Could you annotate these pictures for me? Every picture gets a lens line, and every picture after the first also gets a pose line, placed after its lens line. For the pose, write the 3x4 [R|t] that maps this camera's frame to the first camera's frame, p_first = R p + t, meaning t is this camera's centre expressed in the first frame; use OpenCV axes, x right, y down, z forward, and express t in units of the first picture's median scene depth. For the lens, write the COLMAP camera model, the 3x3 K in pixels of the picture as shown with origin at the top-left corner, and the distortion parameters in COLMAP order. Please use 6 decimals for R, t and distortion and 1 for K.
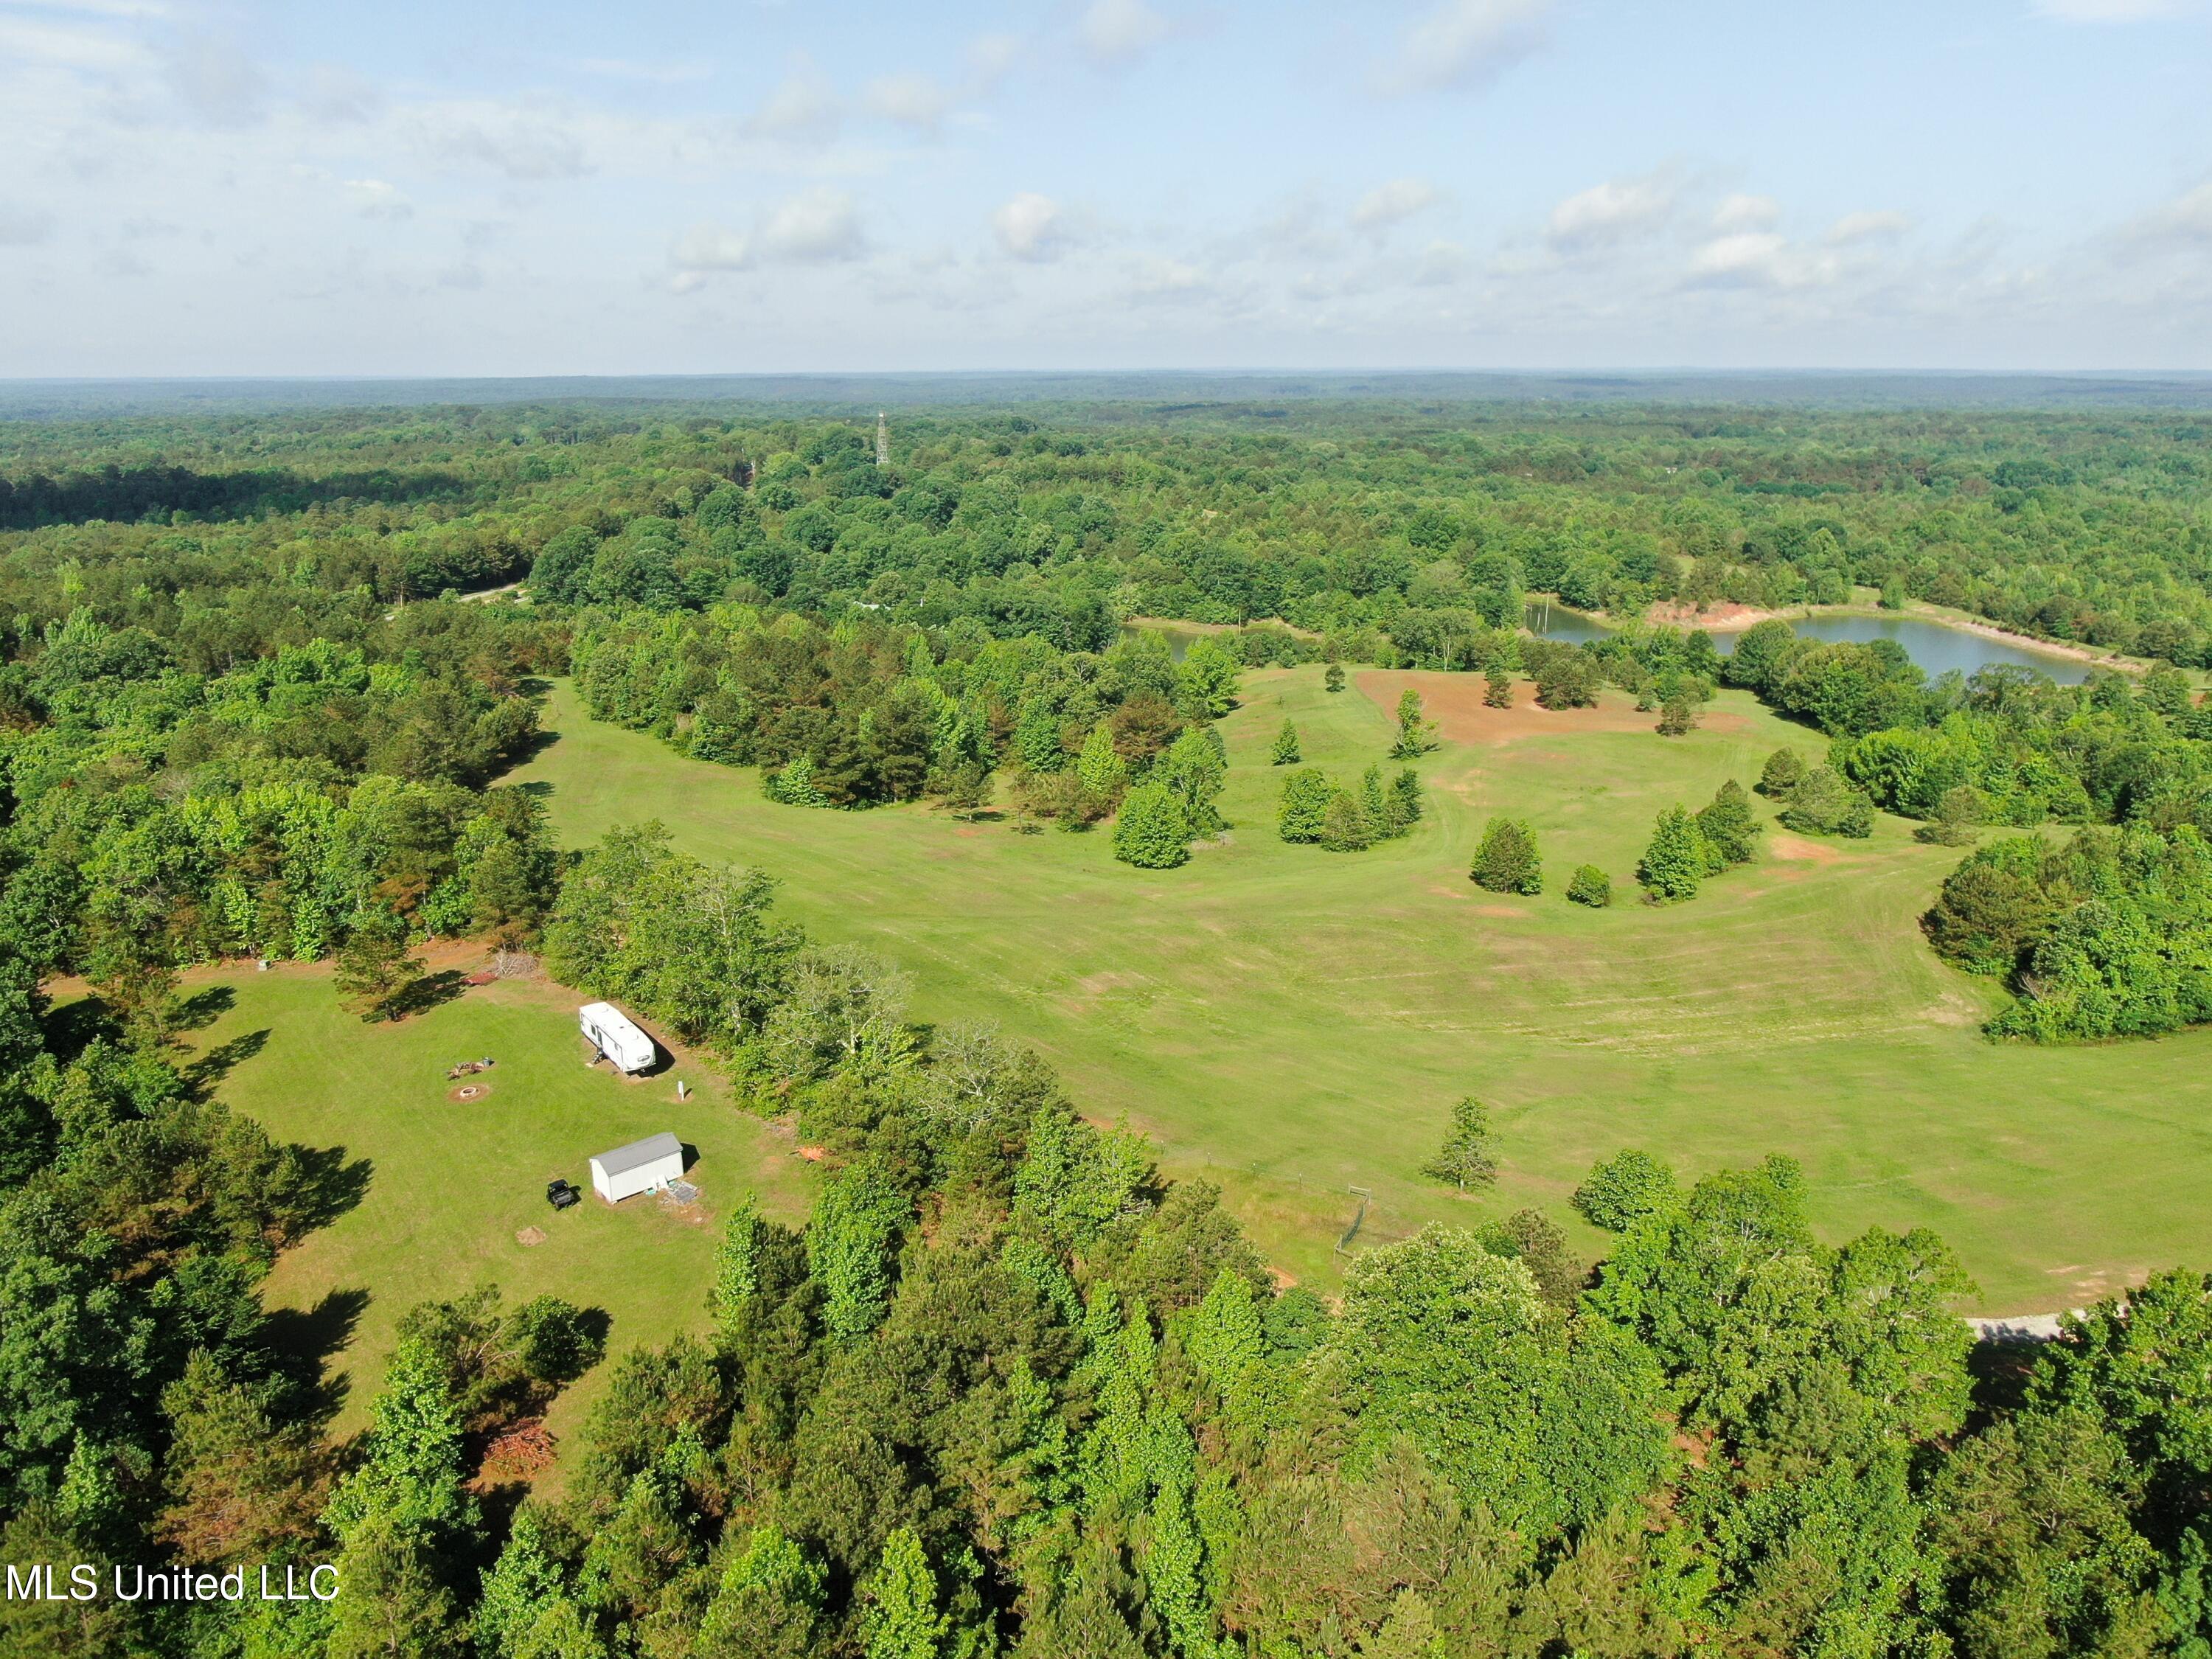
lens RADIAL K [[1562.1, 0, 1106.0], [0, 1562.1, 829.5], [0, 0, 1]] dist [-0.025590, 0.010356]
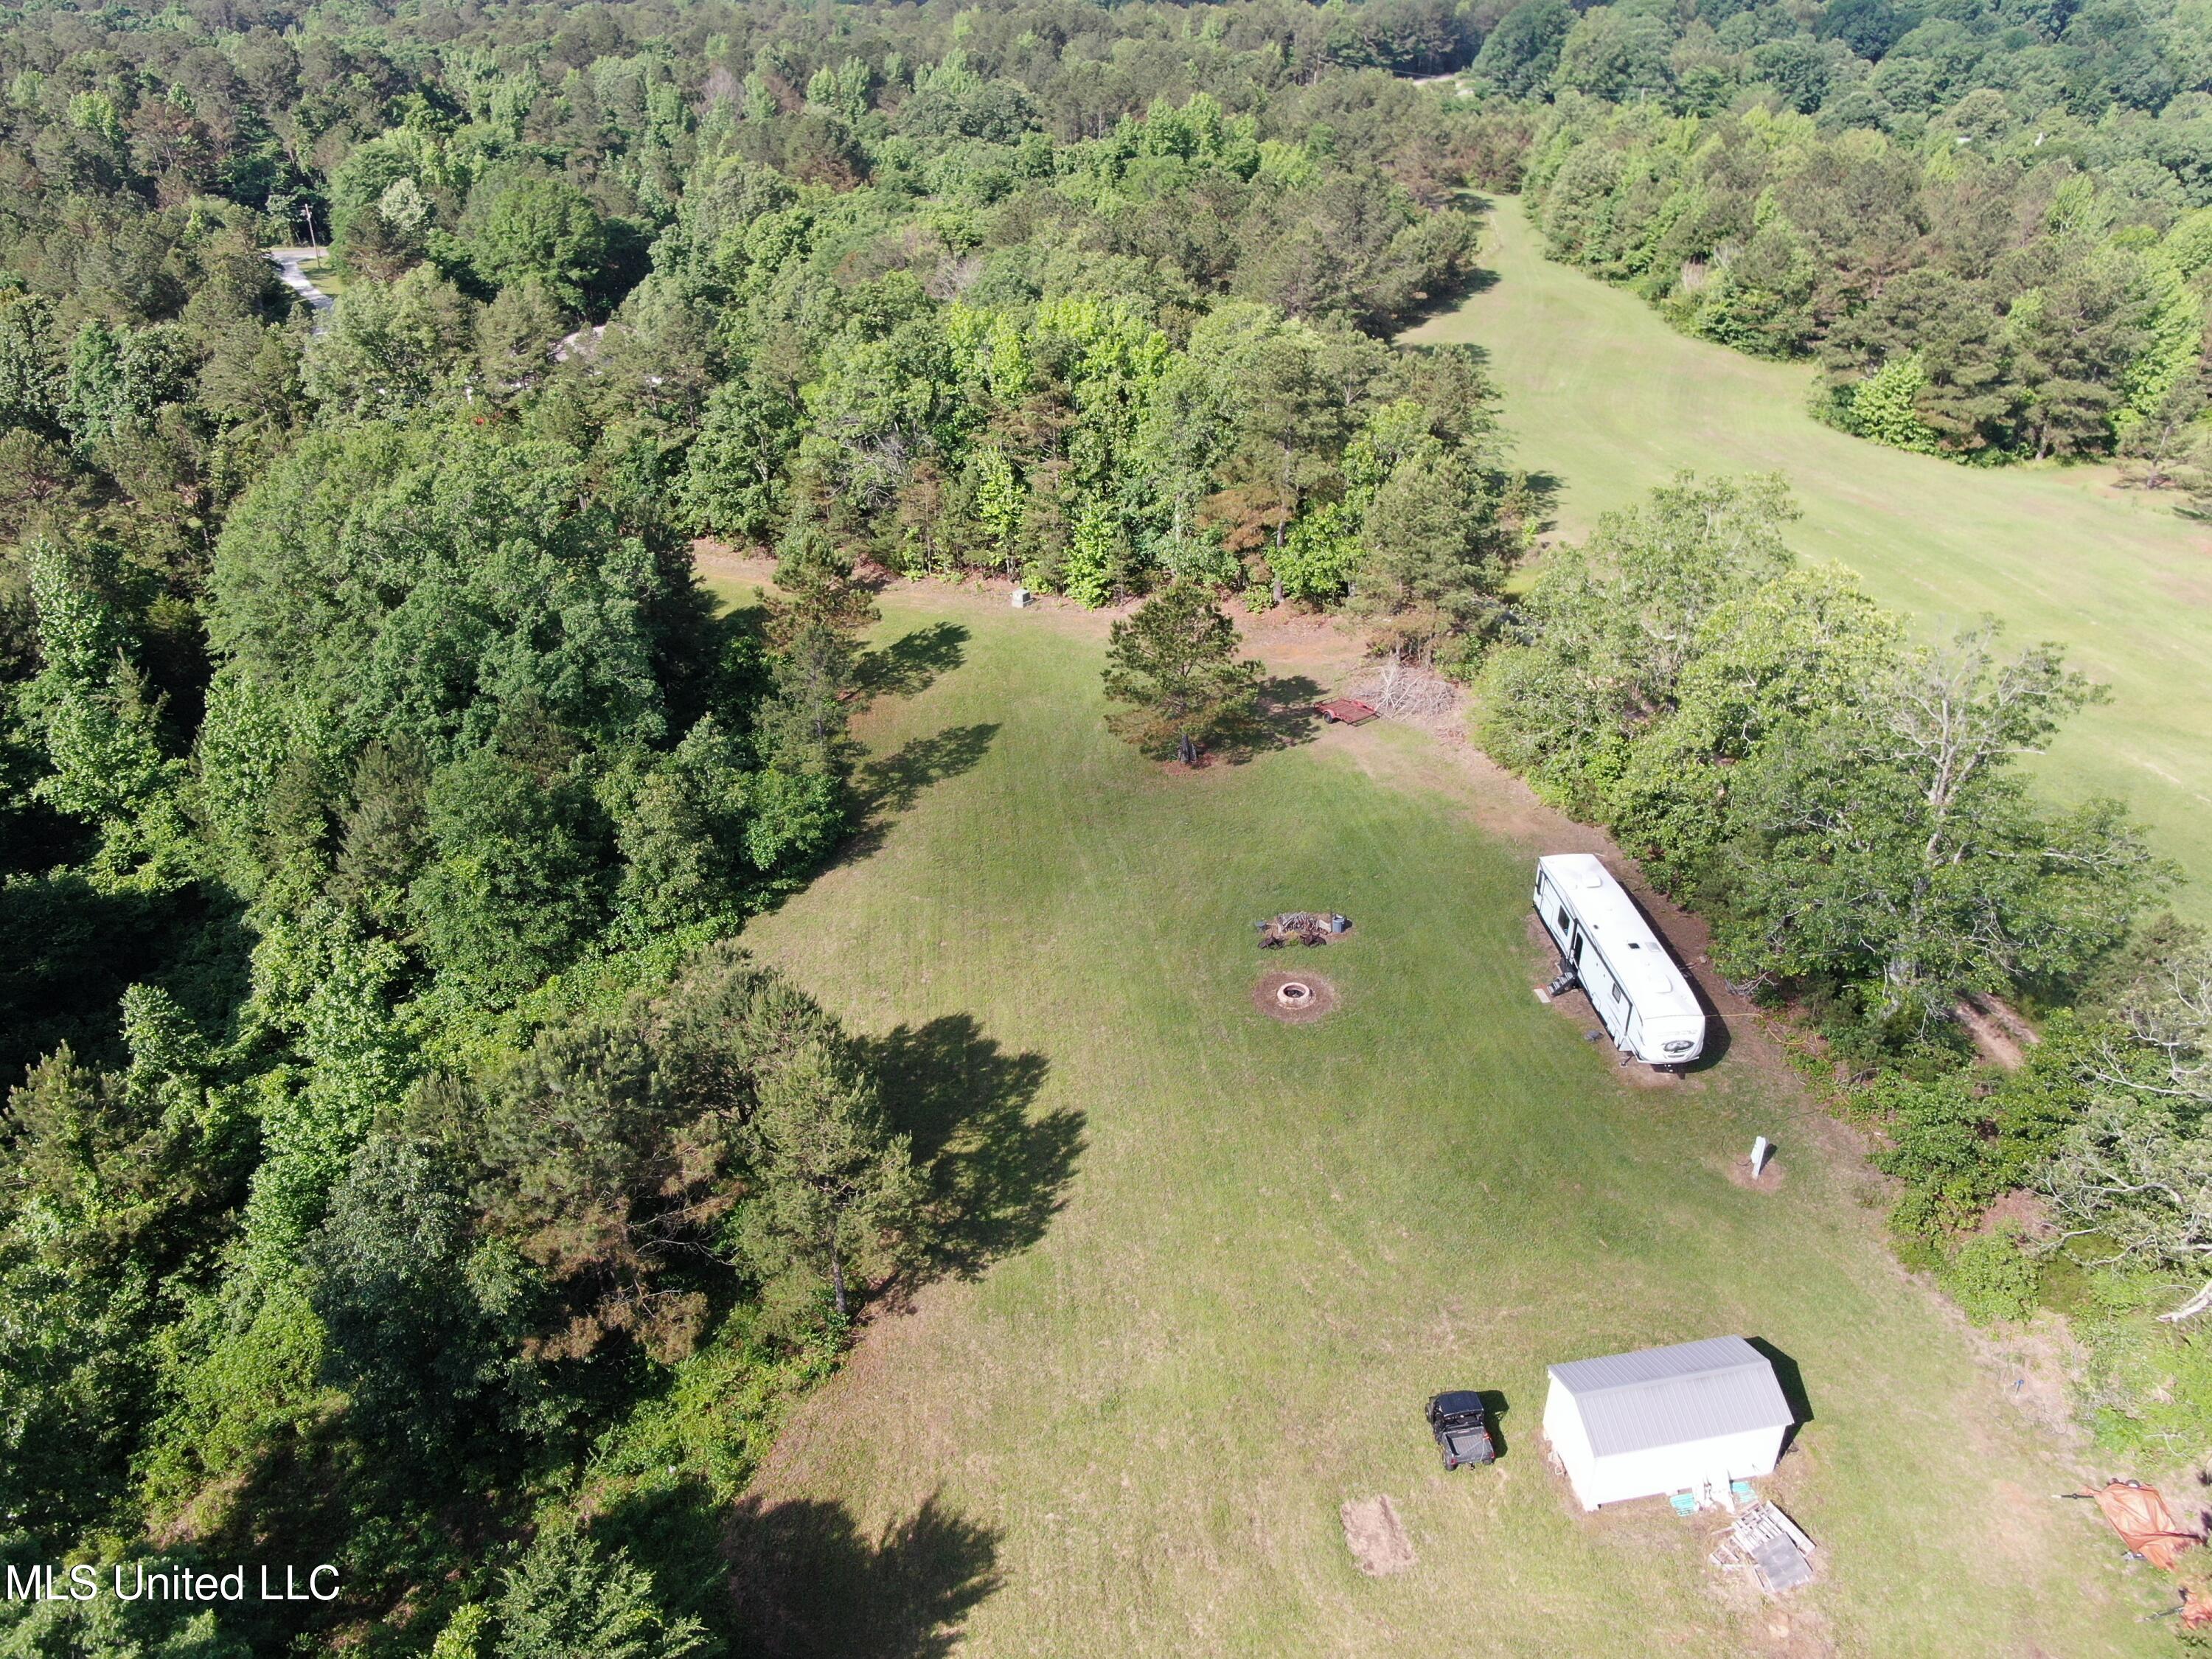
lens RADIAL K [[1687.0, 0, 1106.0], [0, 1687.0, 829.5], [0, 0, 1]] dist [-0.022050, 0.003206]
pose [[0.859291, 0.257372, -0.442016, -0.192970], [-0.143944, 0.950934, 0.273869, -0.012073], [0.490814, -0.171708, 0.854177, 0.424506]]
